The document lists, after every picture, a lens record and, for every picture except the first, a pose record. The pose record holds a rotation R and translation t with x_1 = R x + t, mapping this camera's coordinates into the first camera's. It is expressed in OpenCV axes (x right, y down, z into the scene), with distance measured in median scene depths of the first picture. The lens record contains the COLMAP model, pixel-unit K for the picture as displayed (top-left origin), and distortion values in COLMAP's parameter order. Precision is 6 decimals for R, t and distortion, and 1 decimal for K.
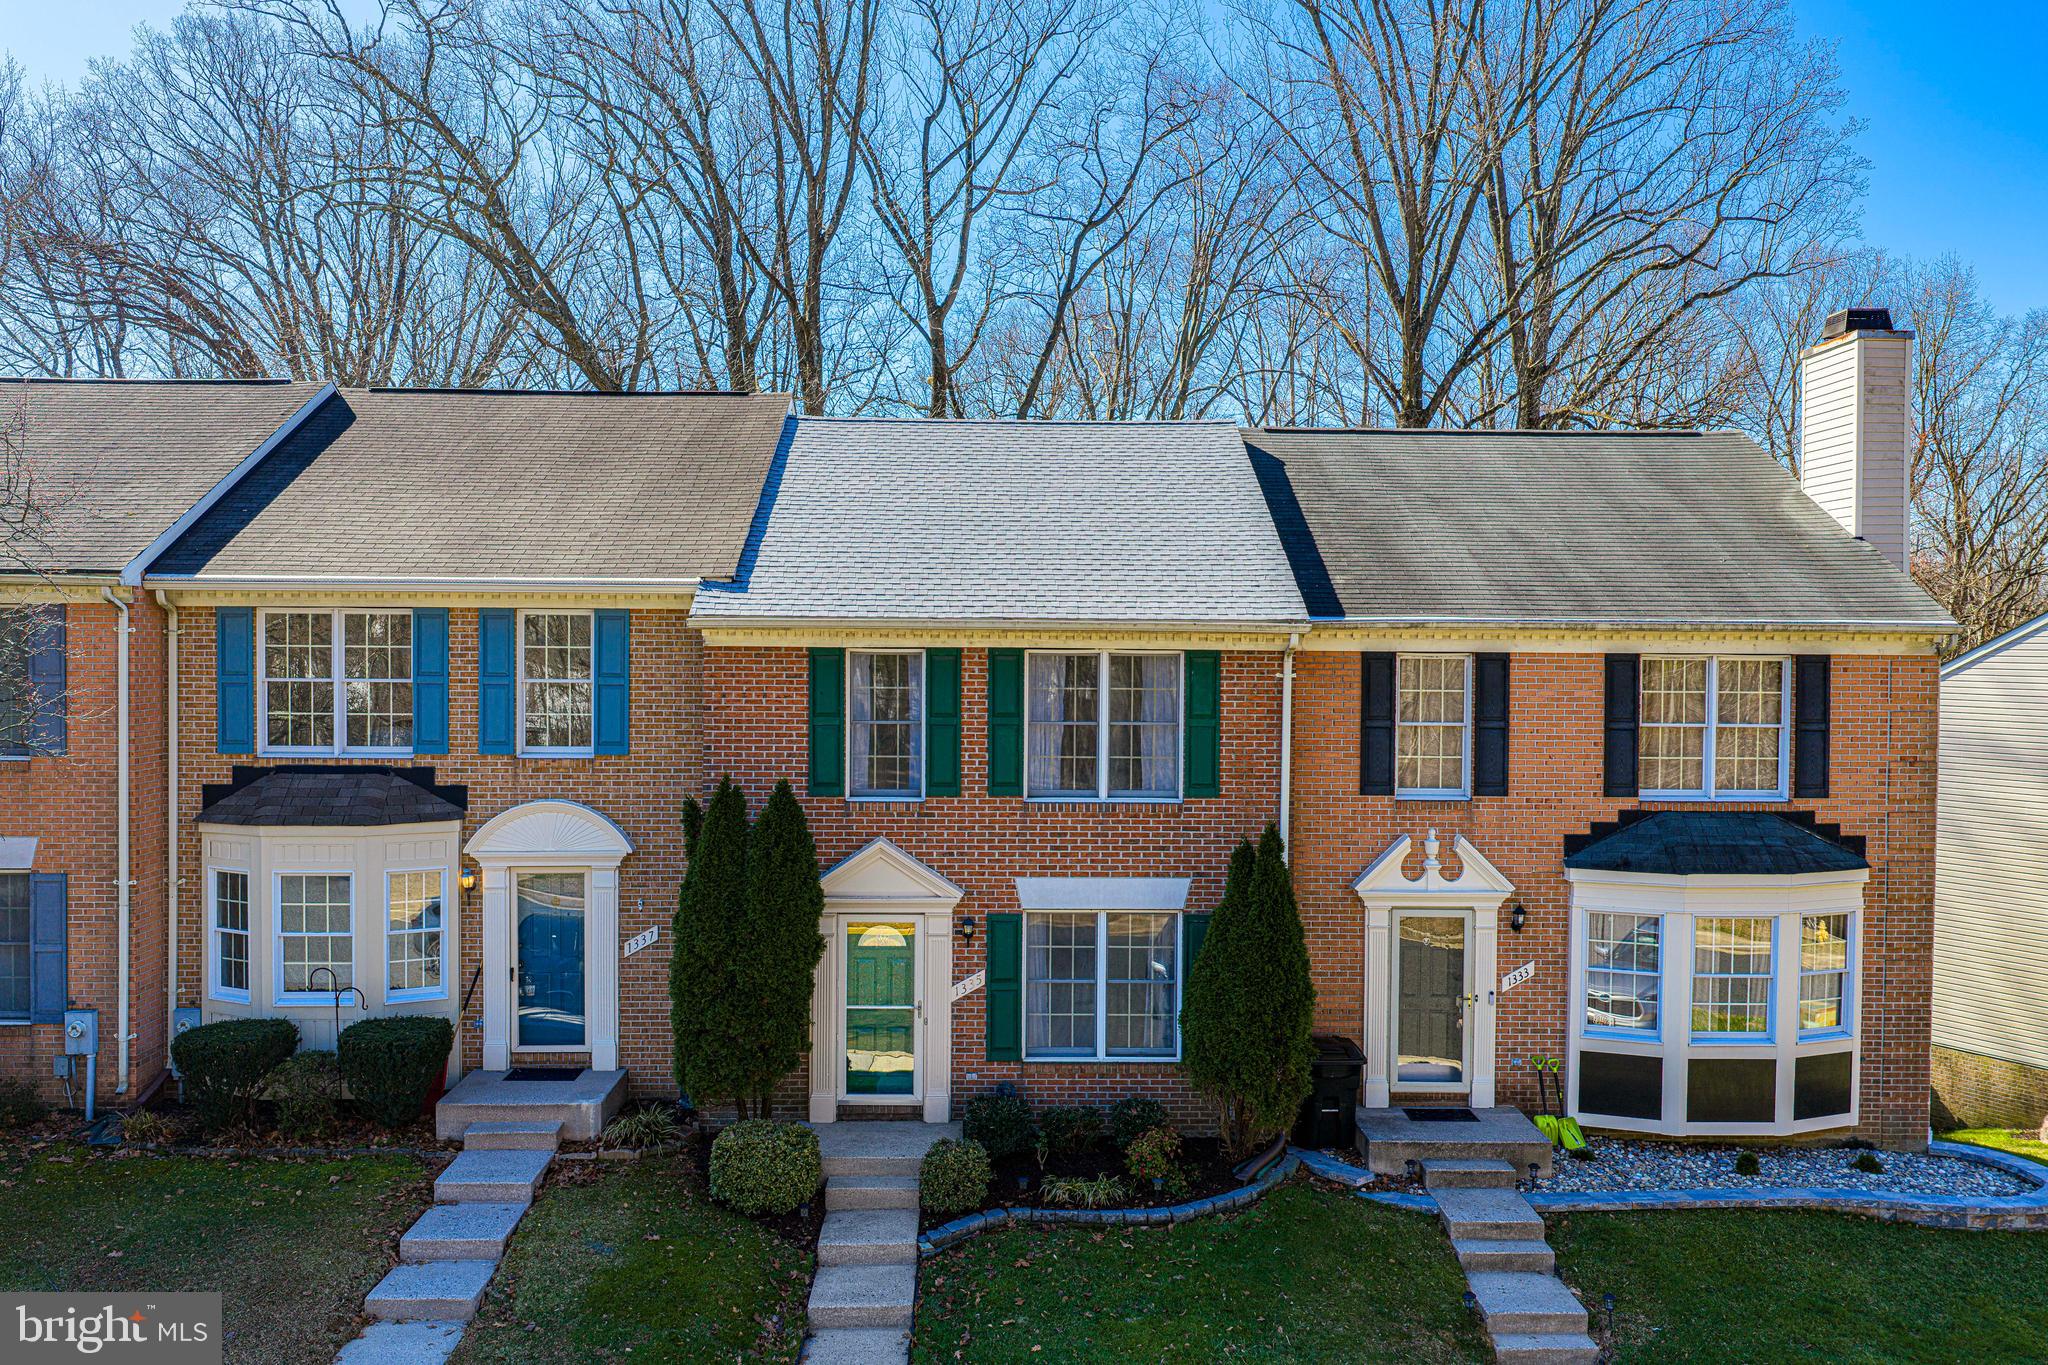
lens RADIAL K [[1669.1, 0, 1024.0], [0, 1669.1, 682.5], [0, 0, 1]] dist [0.005989, 0.005873]
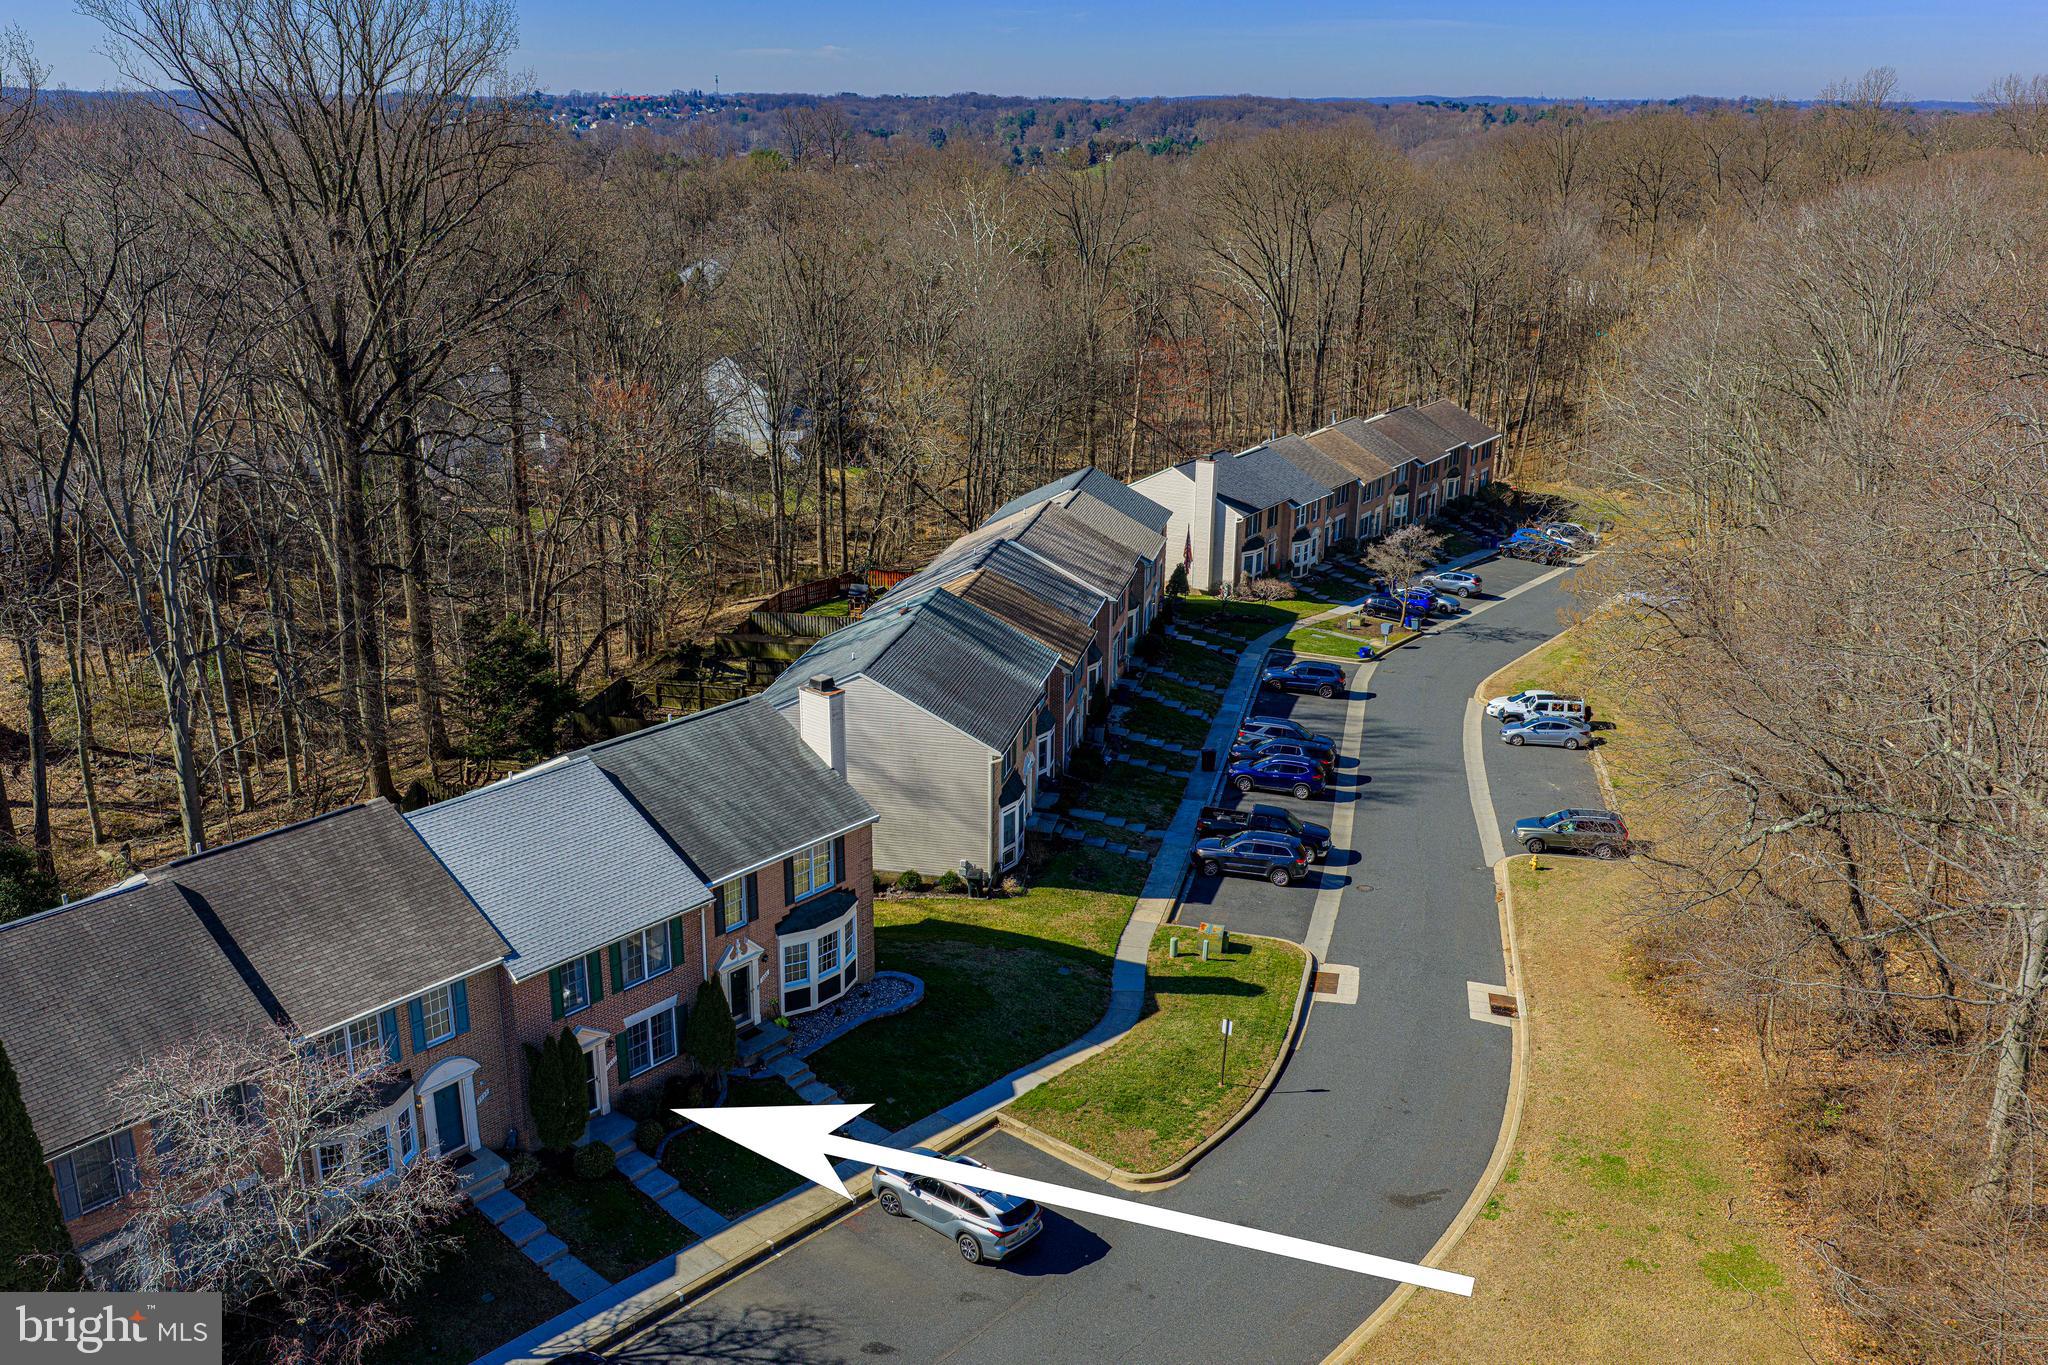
lens RADIAL K [[1669.1, 0, 1024.0], [0, 1669.1, 682.5], [0, 0, 1]] dist [0.005989, 0.005873]
pose [[0.679653, -0.234052, 0.695191, -1.218905], [0.027030, 0.955077, 0.295123, -1.092373], [-0.733035, -0.181790, 0.655447, -1.032125]]
